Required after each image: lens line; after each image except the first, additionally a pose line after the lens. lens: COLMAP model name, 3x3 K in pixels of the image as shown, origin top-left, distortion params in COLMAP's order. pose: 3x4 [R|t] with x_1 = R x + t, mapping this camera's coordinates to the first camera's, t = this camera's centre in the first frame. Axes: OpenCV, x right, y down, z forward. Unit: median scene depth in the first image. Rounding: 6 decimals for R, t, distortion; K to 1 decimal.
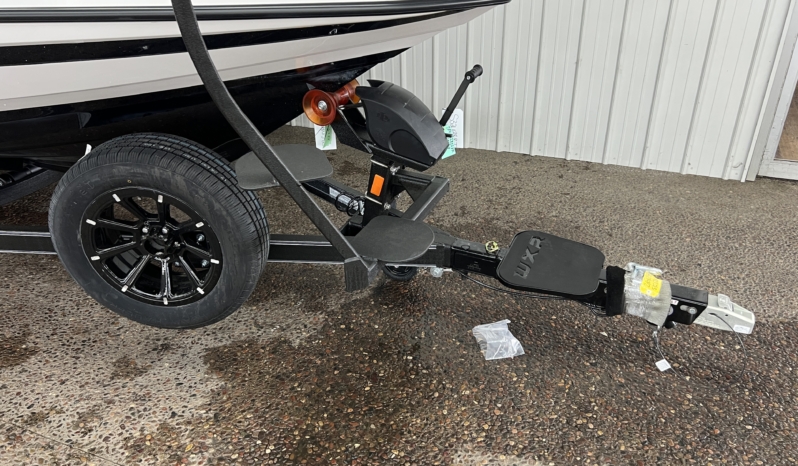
lens RADIAL K [[621.2, 0, 398.0], [0, 621.2, 237.2], [0, 0, 1]] dist [0.038771, -0.046254]
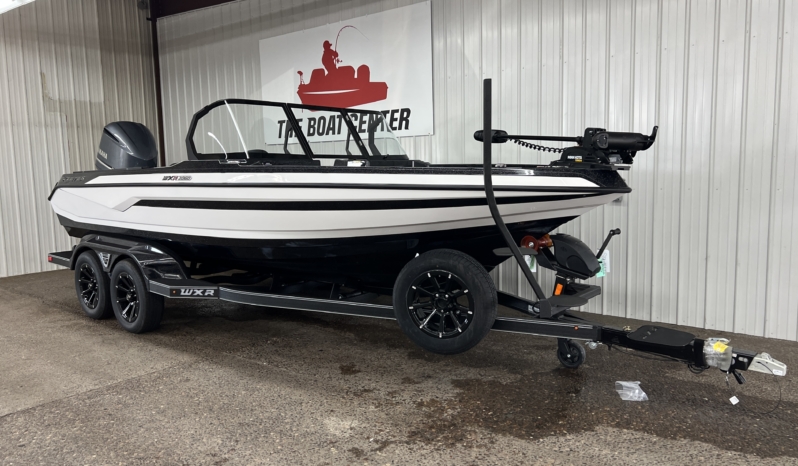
lens RADIAL K [[621.2, 0, 396.1], [0, 621.2, 233.2], [0, 0, 1]] dist [0.038771, -0.046254]
pose [[0.950901, 0.035213, -0.307484, 0.071979], [-0.145117, 0.928253, -0.342472, 0.480689], [0.273364, 0.370278, 0.887787, -0.836974]]
